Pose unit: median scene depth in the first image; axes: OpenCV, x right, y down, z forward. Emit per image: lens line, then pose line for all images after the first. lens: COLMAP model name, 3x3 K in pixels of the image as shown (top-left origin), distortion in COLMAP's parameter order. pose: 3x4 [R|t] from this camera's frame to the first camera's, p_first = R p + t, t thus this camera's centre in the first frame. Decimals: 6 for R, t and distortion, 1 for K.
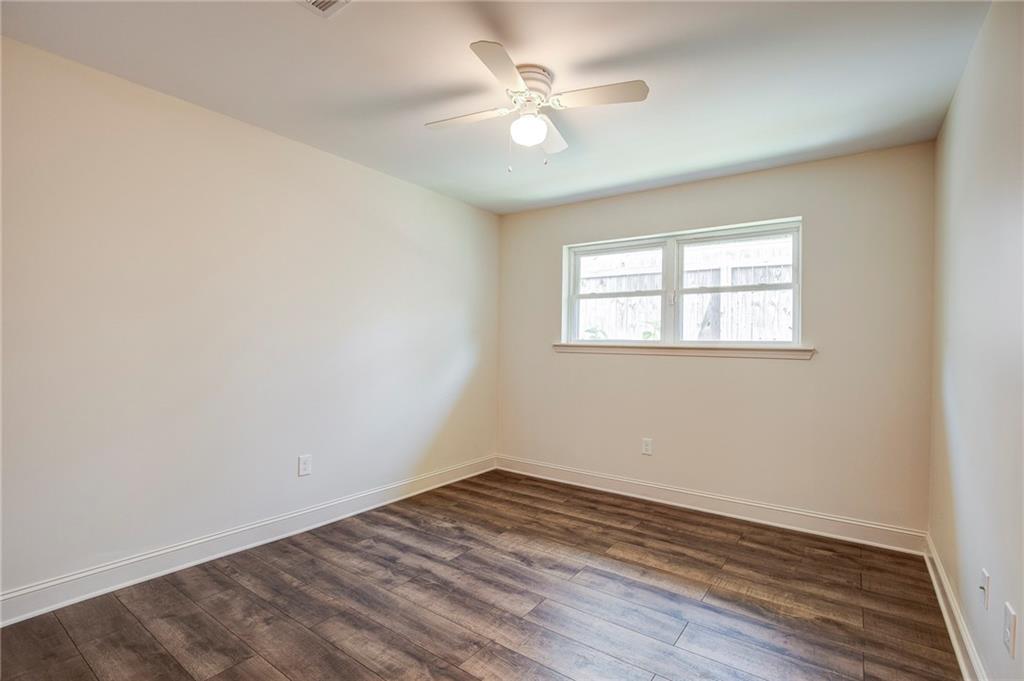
lens RADIAL K [[488.2, 0, 460.4], [0, 488.2, 341.5], [0, 0, 1]] dist [0.001630, 0.000060]
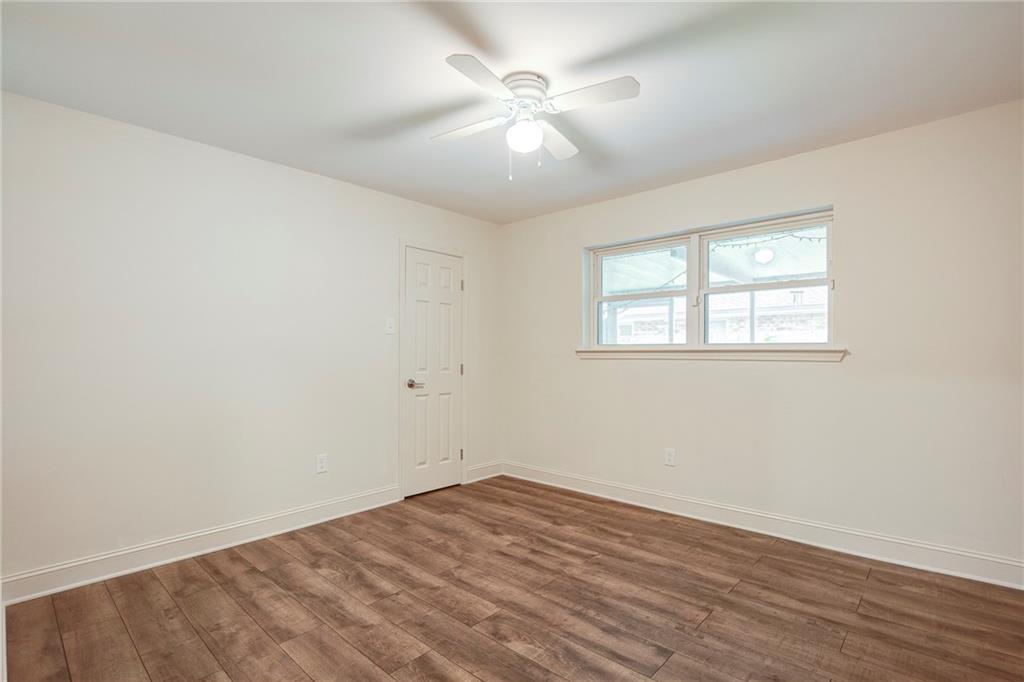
lens RADIAL K [[488.2, 0, 512.0], [0, 488.2, 341.1], [0, 0, 1]] dist [0.001630, 0.000060]
pose [[0.986871, -0.020359, -0.160224, 0.259910], [0.018230, 0.999725, -0.014748, 0.001571], [0.160480, 0.011633, 0.986971, 0.009550]]
